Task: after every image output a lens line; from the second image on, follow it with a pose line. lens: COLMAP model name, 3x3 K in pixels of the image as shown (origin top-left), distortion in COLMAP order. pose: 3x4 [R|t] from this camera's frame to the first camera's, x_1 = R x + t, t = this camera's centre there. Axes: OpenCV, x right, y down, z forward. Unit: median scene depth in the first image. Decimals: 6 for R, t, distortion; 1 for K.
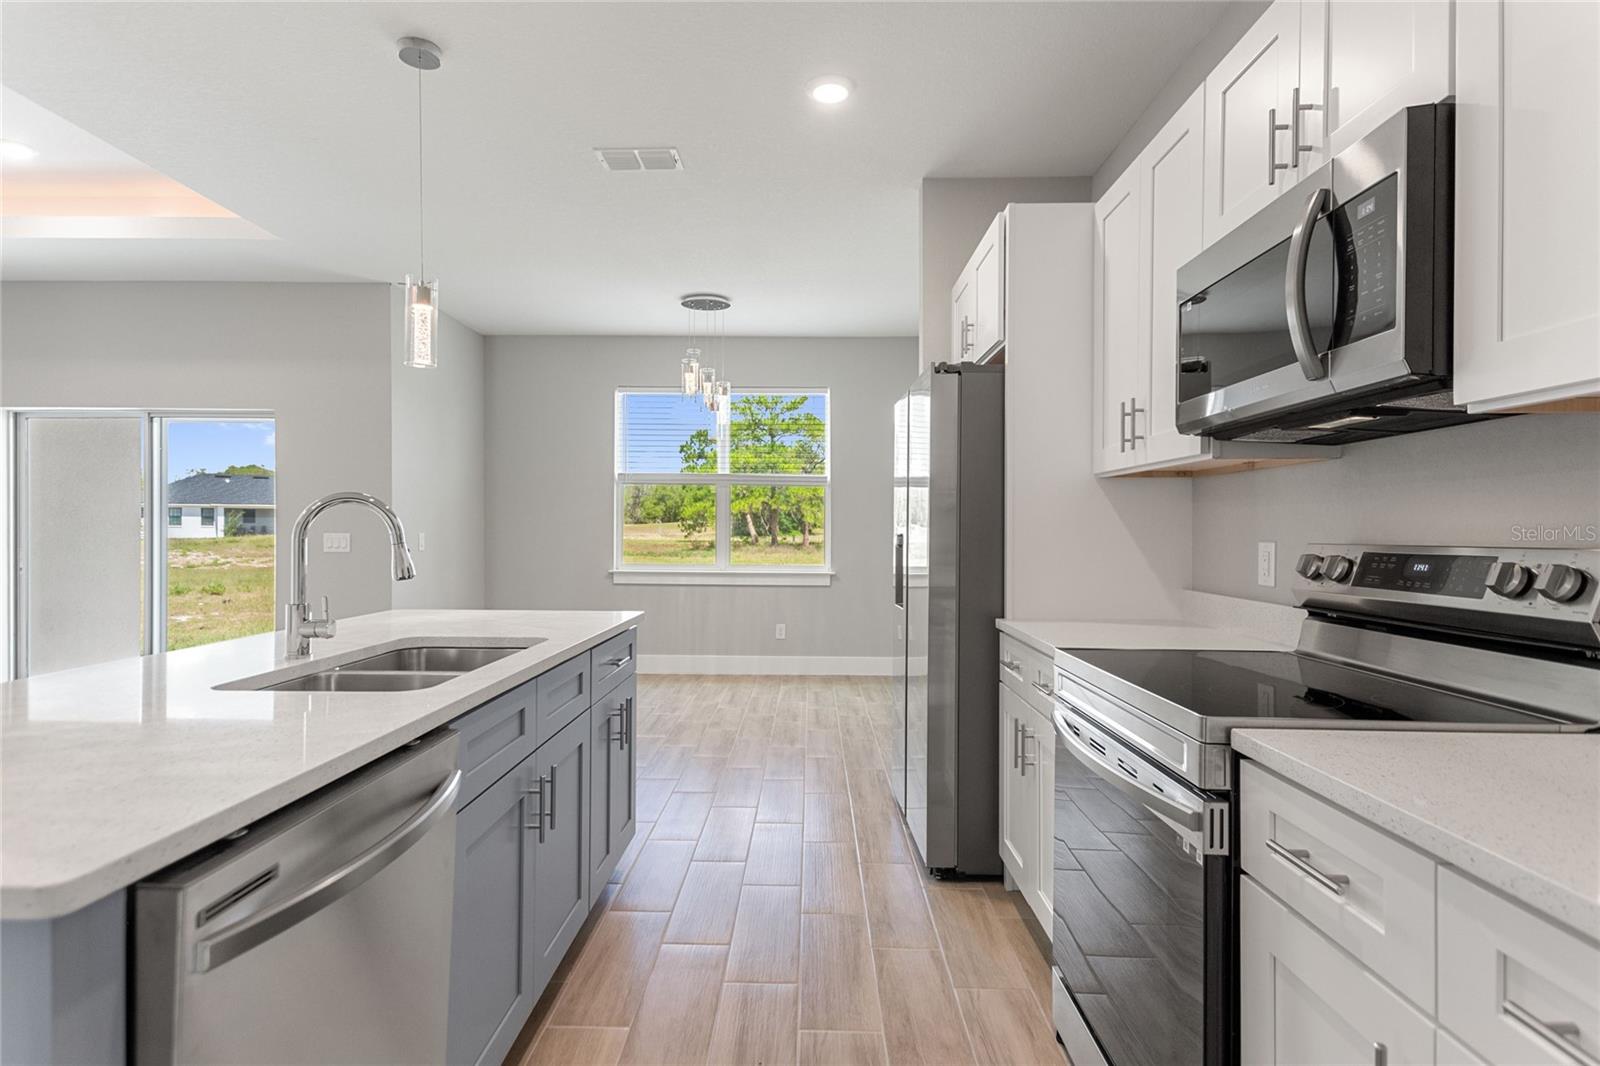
lens RADIAL K [[827.5, 0, 792.4], [0, 827.5, 534.2], [0, 0, 1]] dist [0.030330, -0.001446]
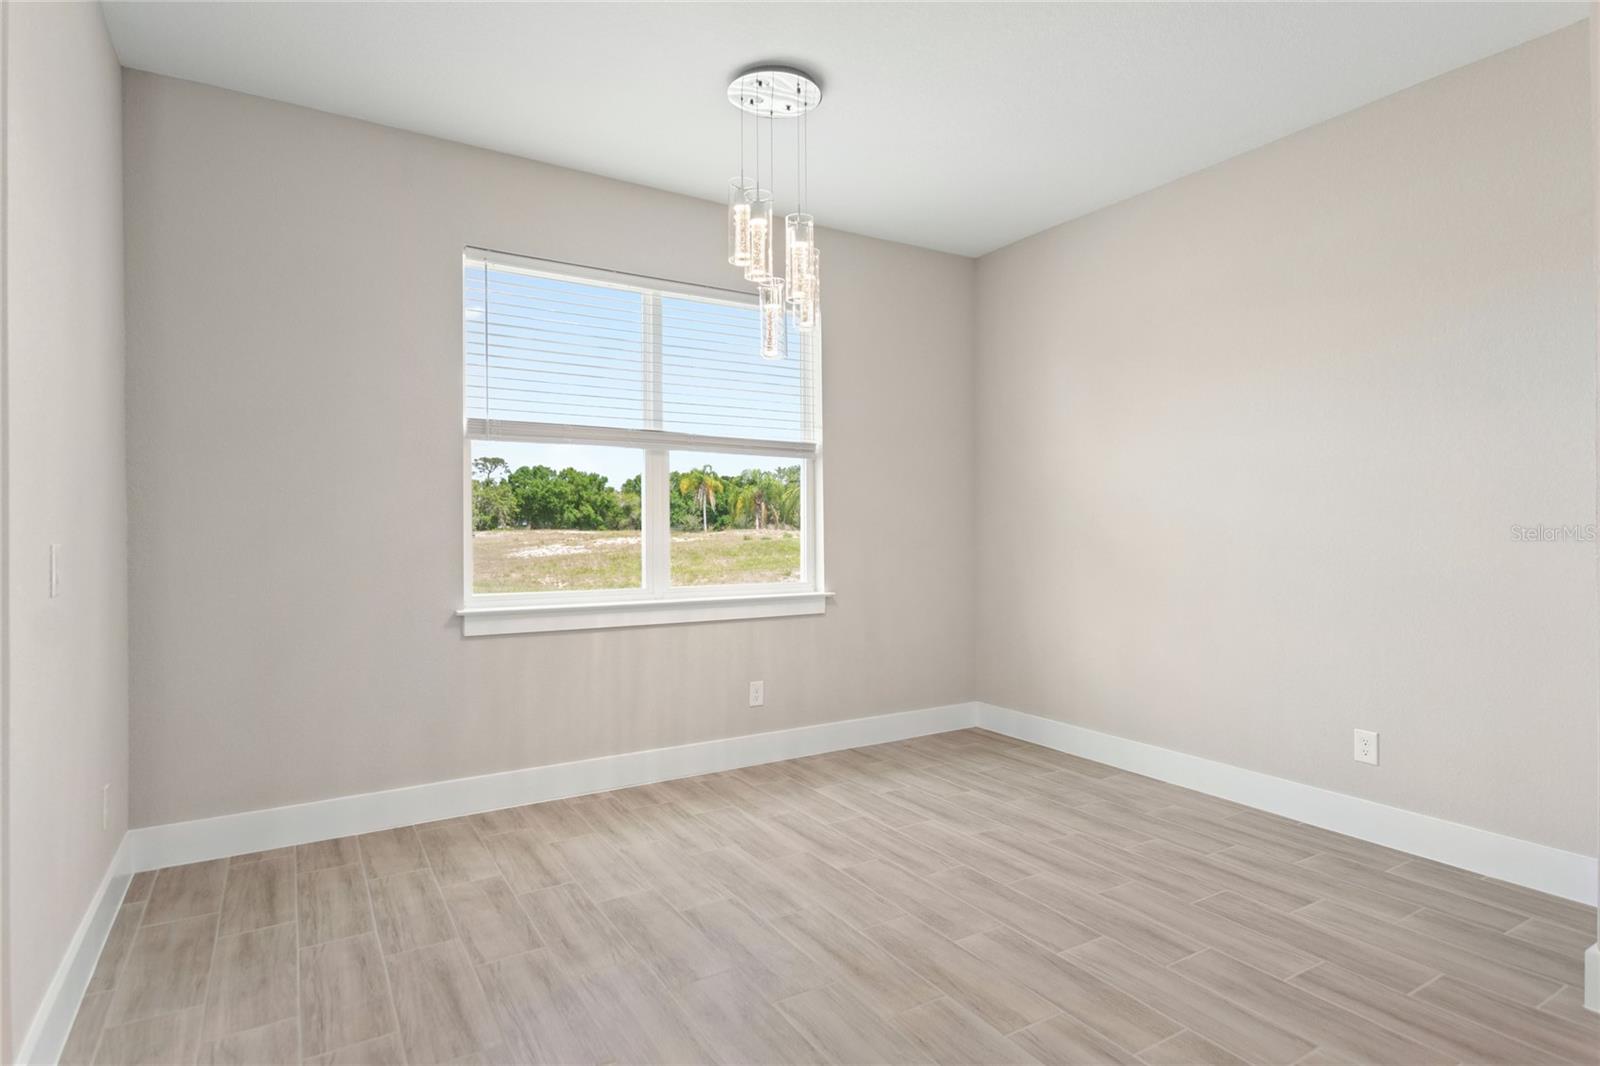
lens RADIAL K [[827.5, 0, 792.4], [0, 827.5, 534.2], [0, 0, 1]] dist [0.030330, -0.001446]
pose [[0.842578, -0.011580, 0.538450, -0.405765], [0.010367, 0.999932, 0.005281, -0.004347], [-0.538475, 0.001133, 0.842641, 0.591566]]
